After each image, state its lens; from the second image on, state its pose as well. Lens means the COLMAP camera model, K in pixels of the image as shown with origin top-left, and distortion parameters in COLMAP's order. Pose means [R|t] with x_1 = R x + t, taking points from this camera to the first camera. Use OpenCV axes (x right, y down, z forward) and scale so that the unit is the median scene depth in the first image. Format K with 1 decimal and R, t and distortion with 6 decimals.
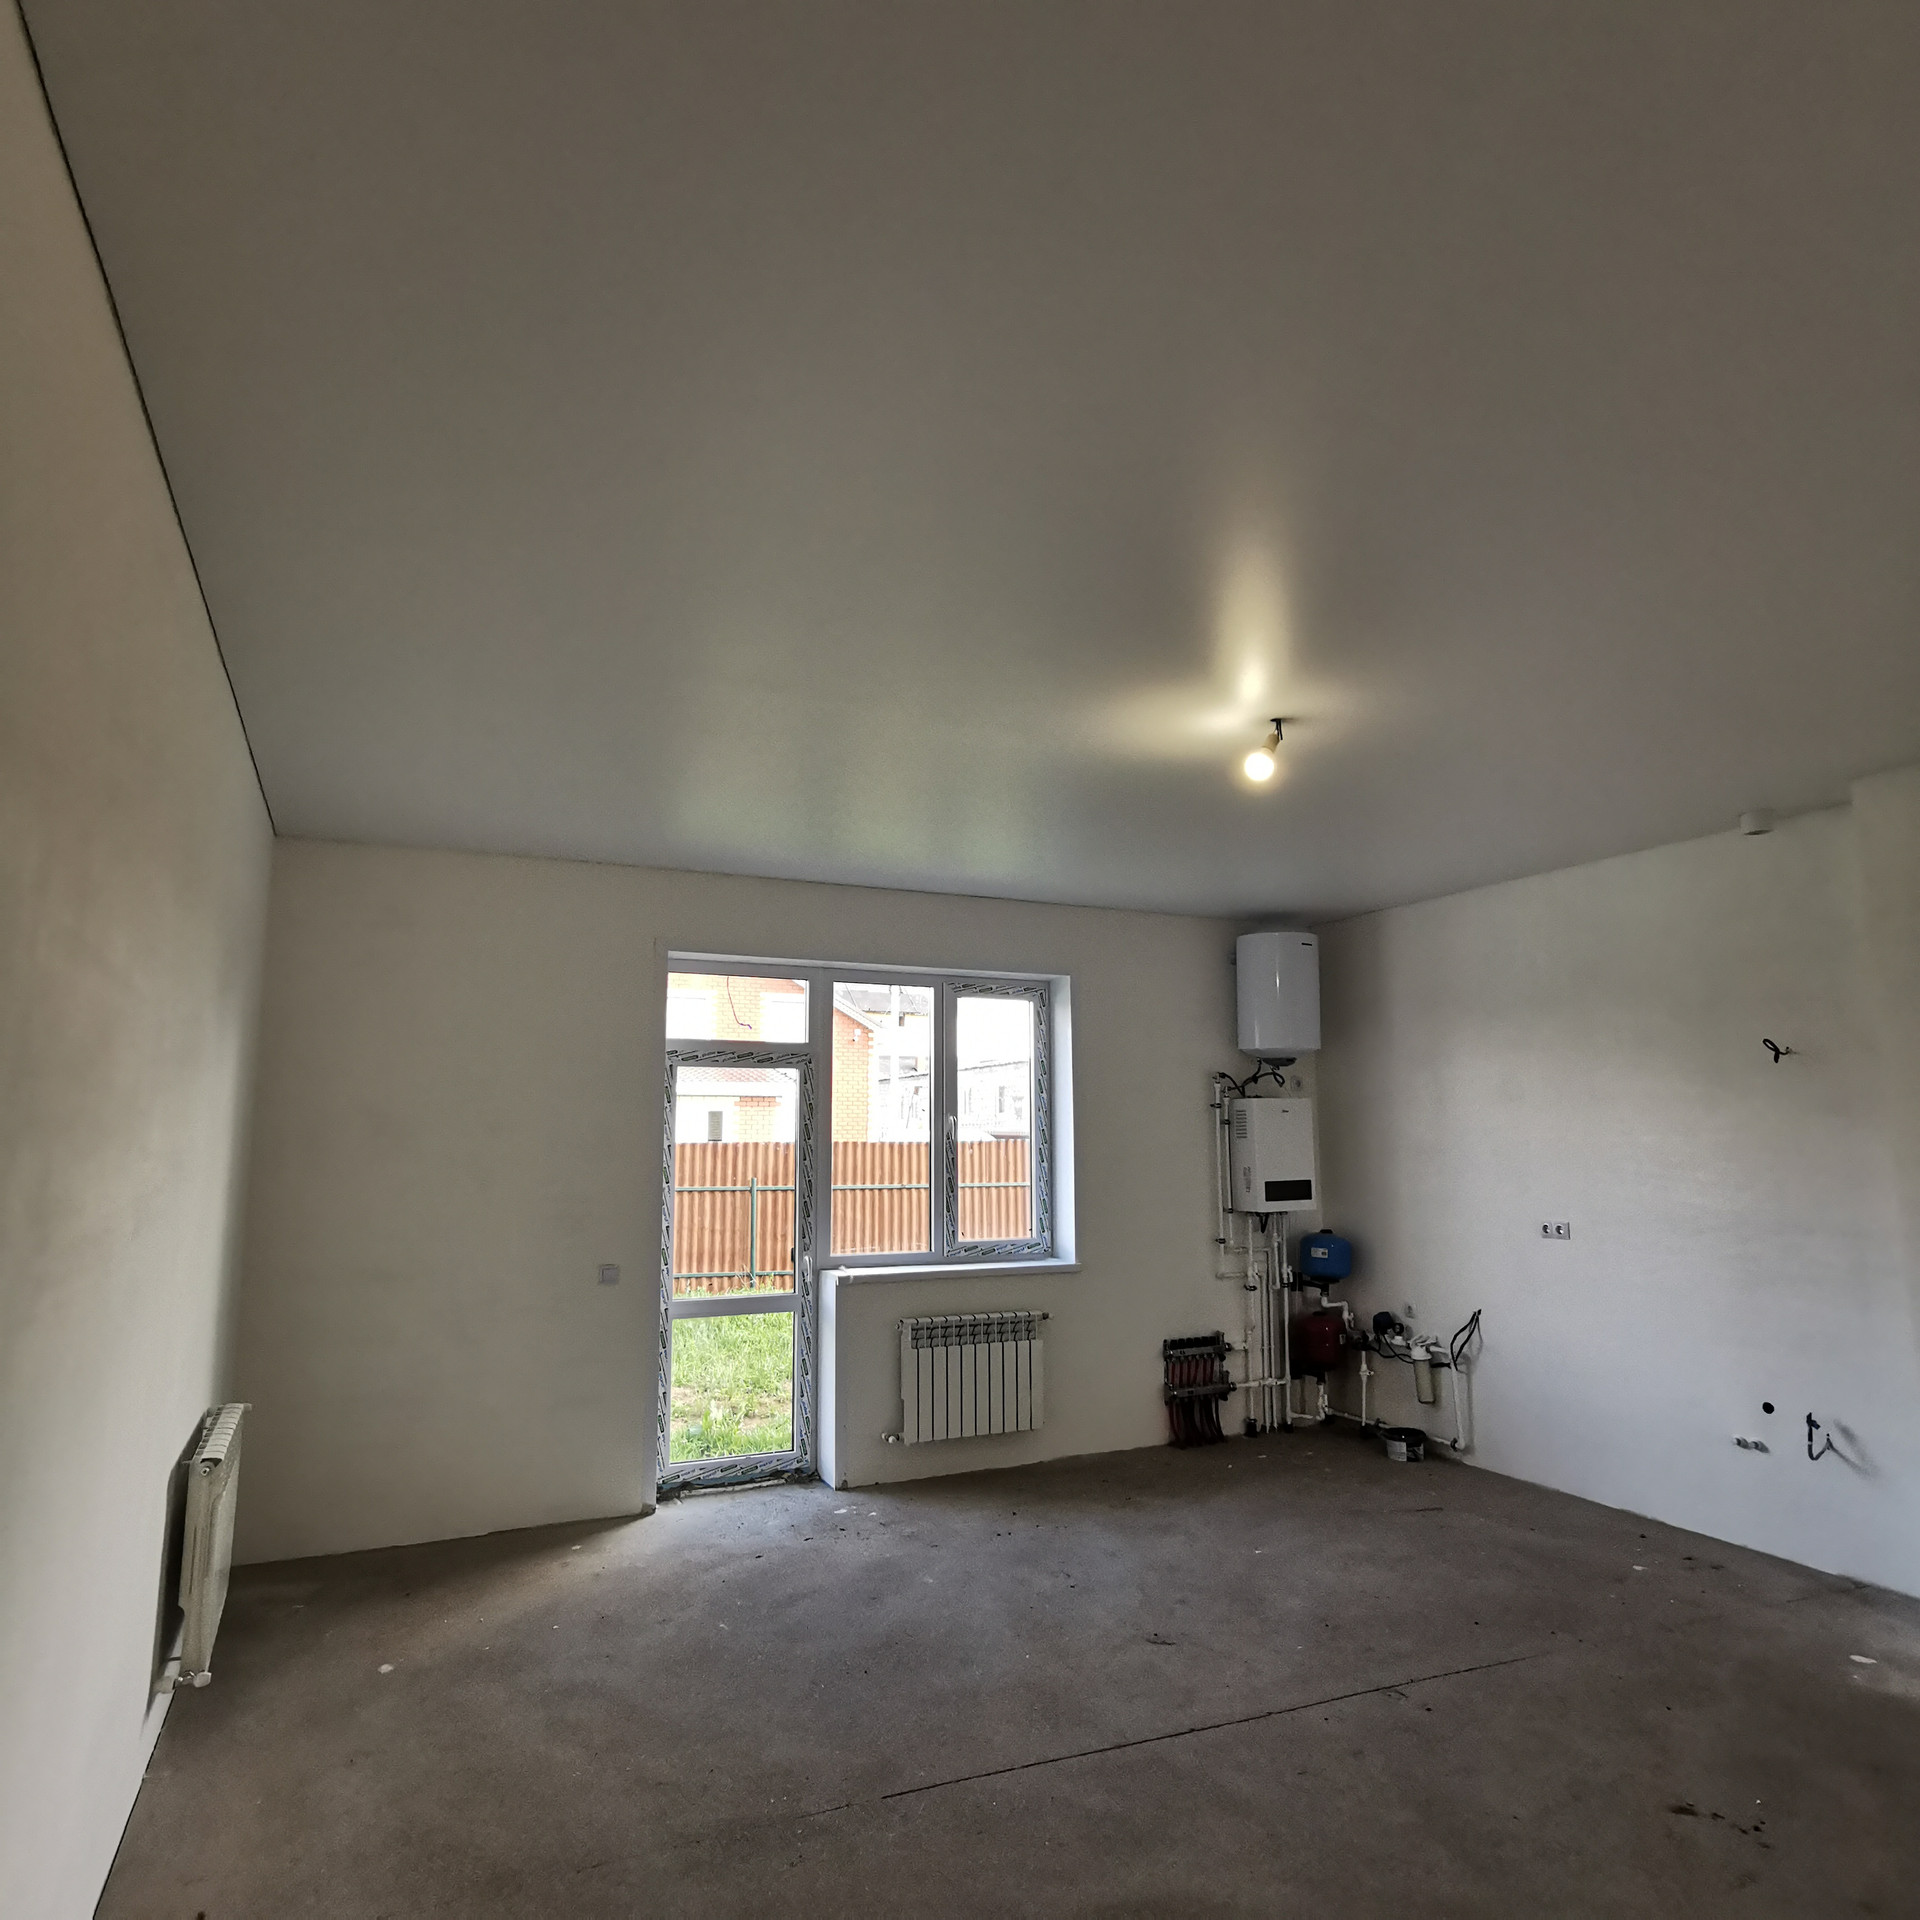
lens RADIAL K [[1252.5, 0, 965.0], [0, 1252.5, 971.4], [0, 0, 1]] dist [-0.065016, 0.074058]
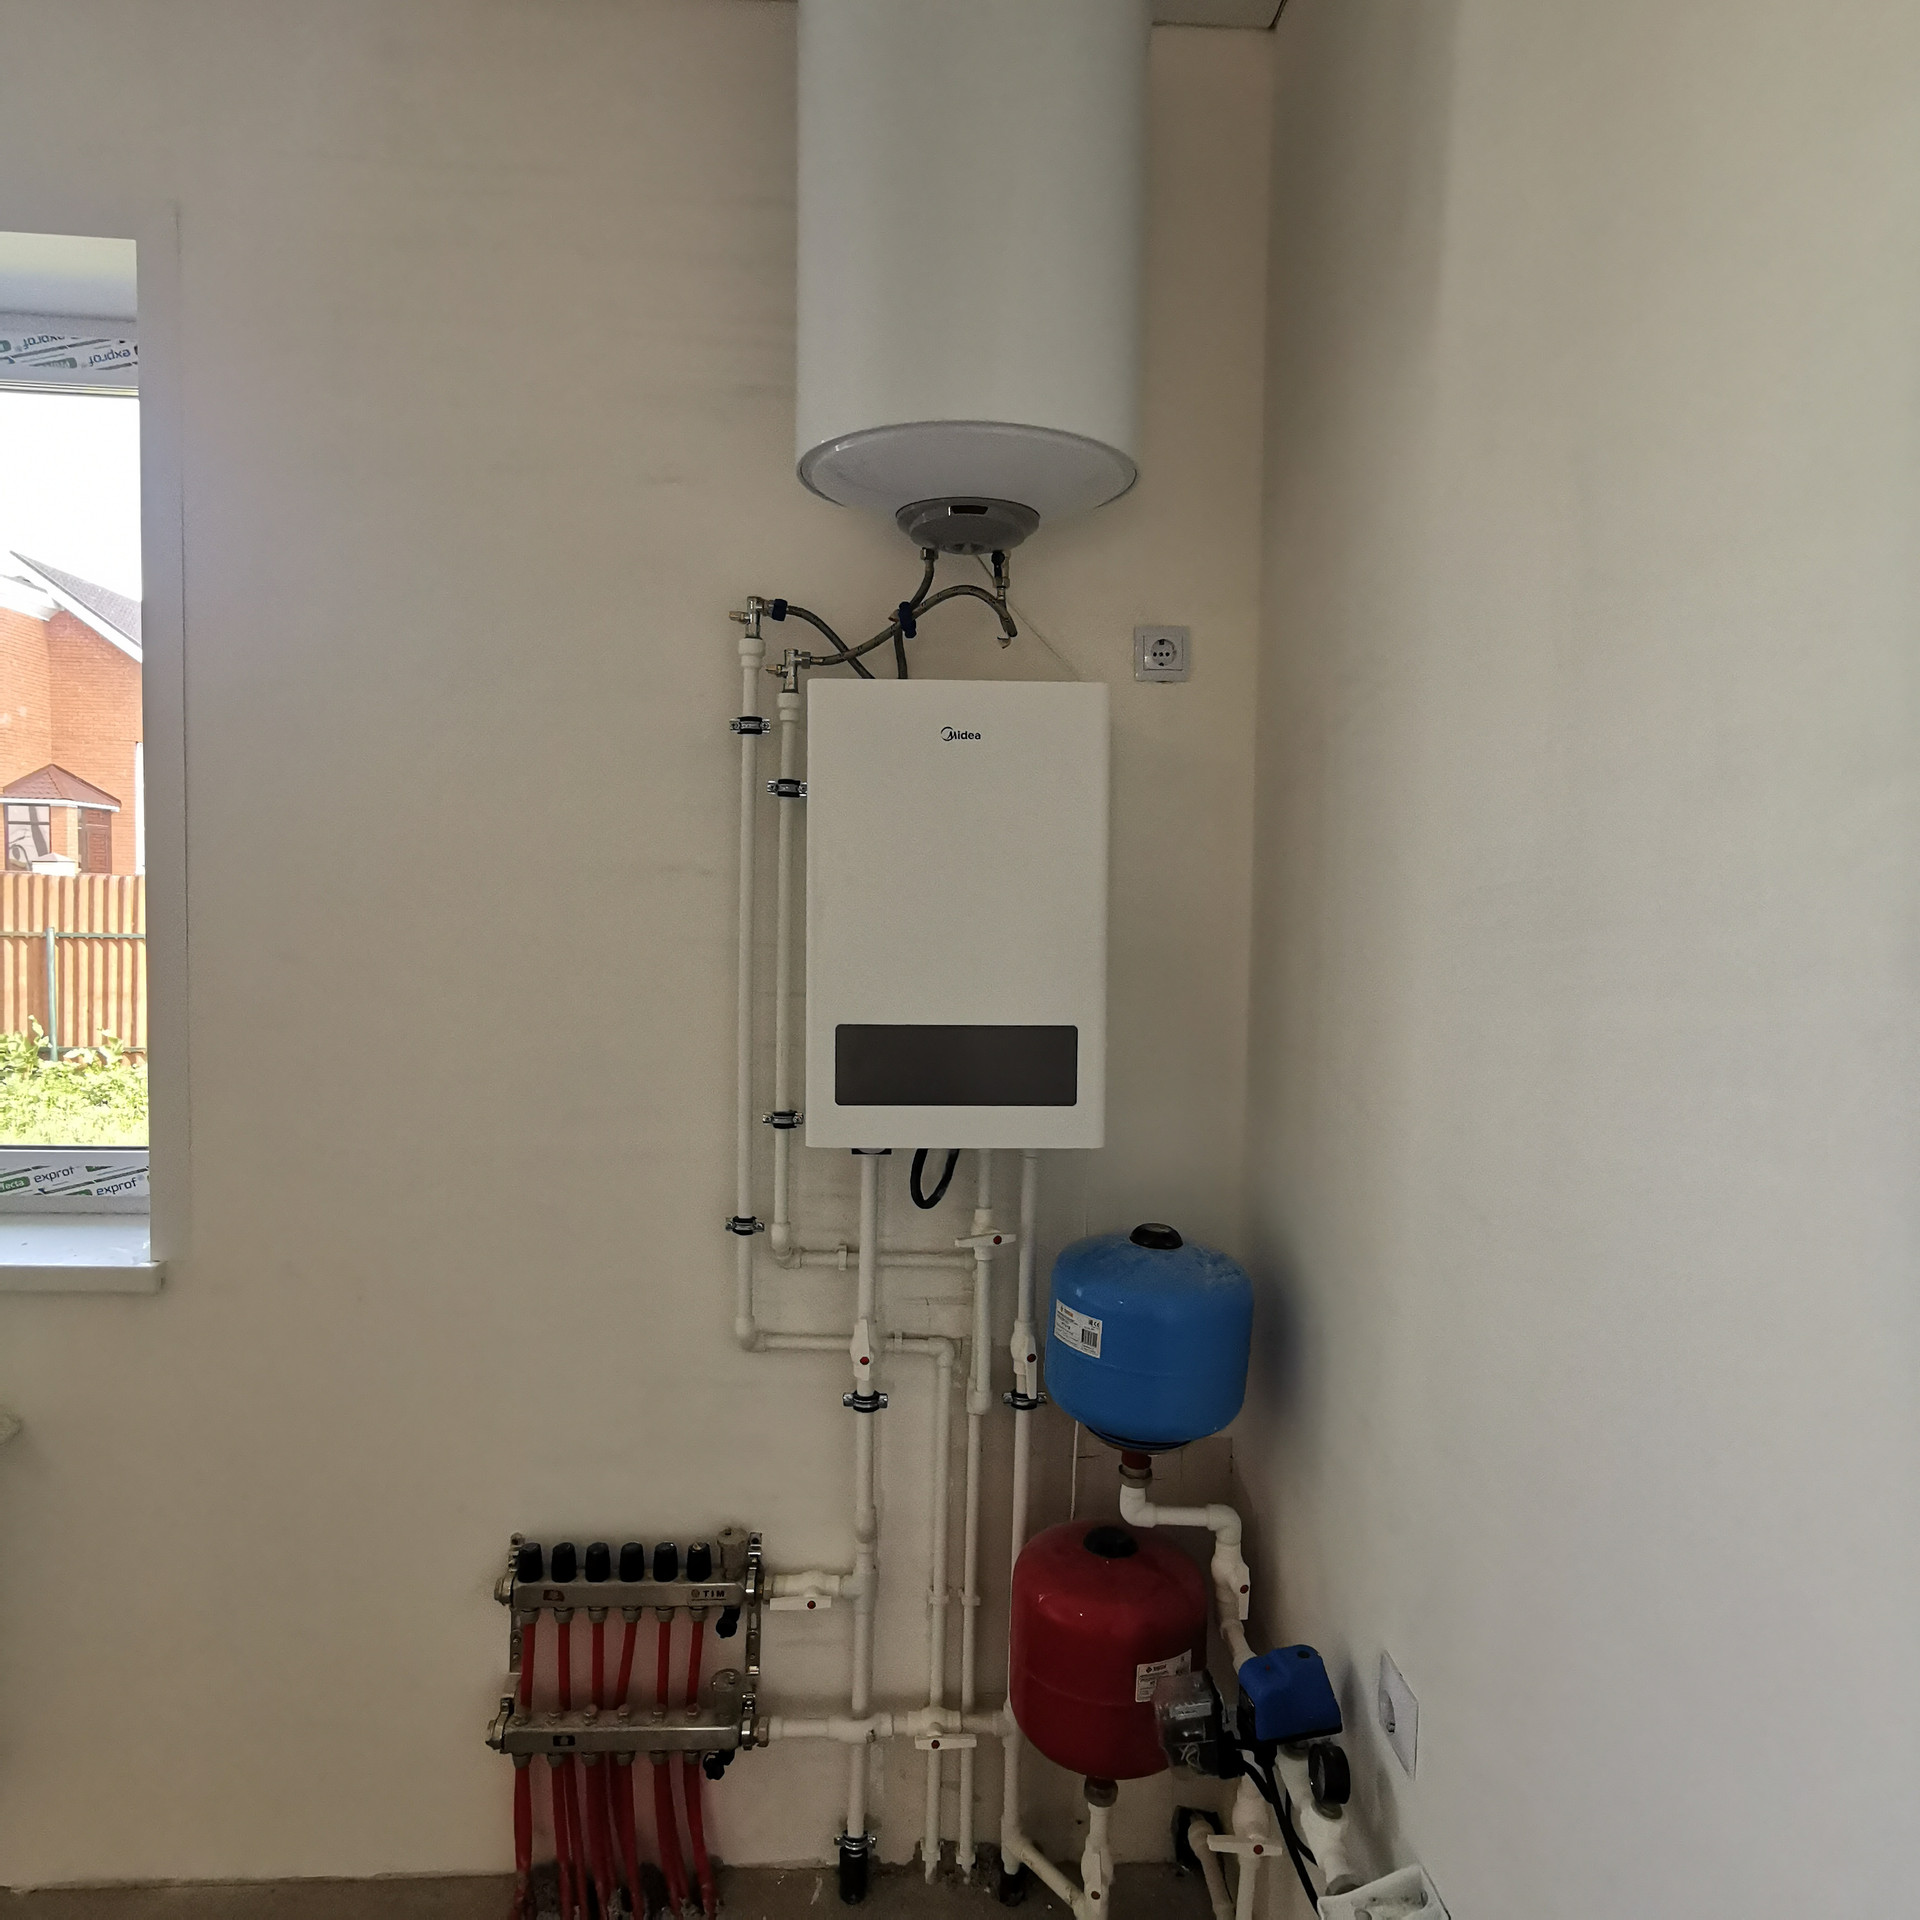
lens RADIAL K [[1198.3, 0, 960.0], [0, 1198.3, 960.0], [0, 0, 1]] dist [-0.003679, -0.000918]
pose [[0.927581, 0.040195, -0.371454, 0.423219], [0.029631, 0.983151, 0.180380, 0.139513], [0.372446, -0.178324, 0.910761, 0.970017]]
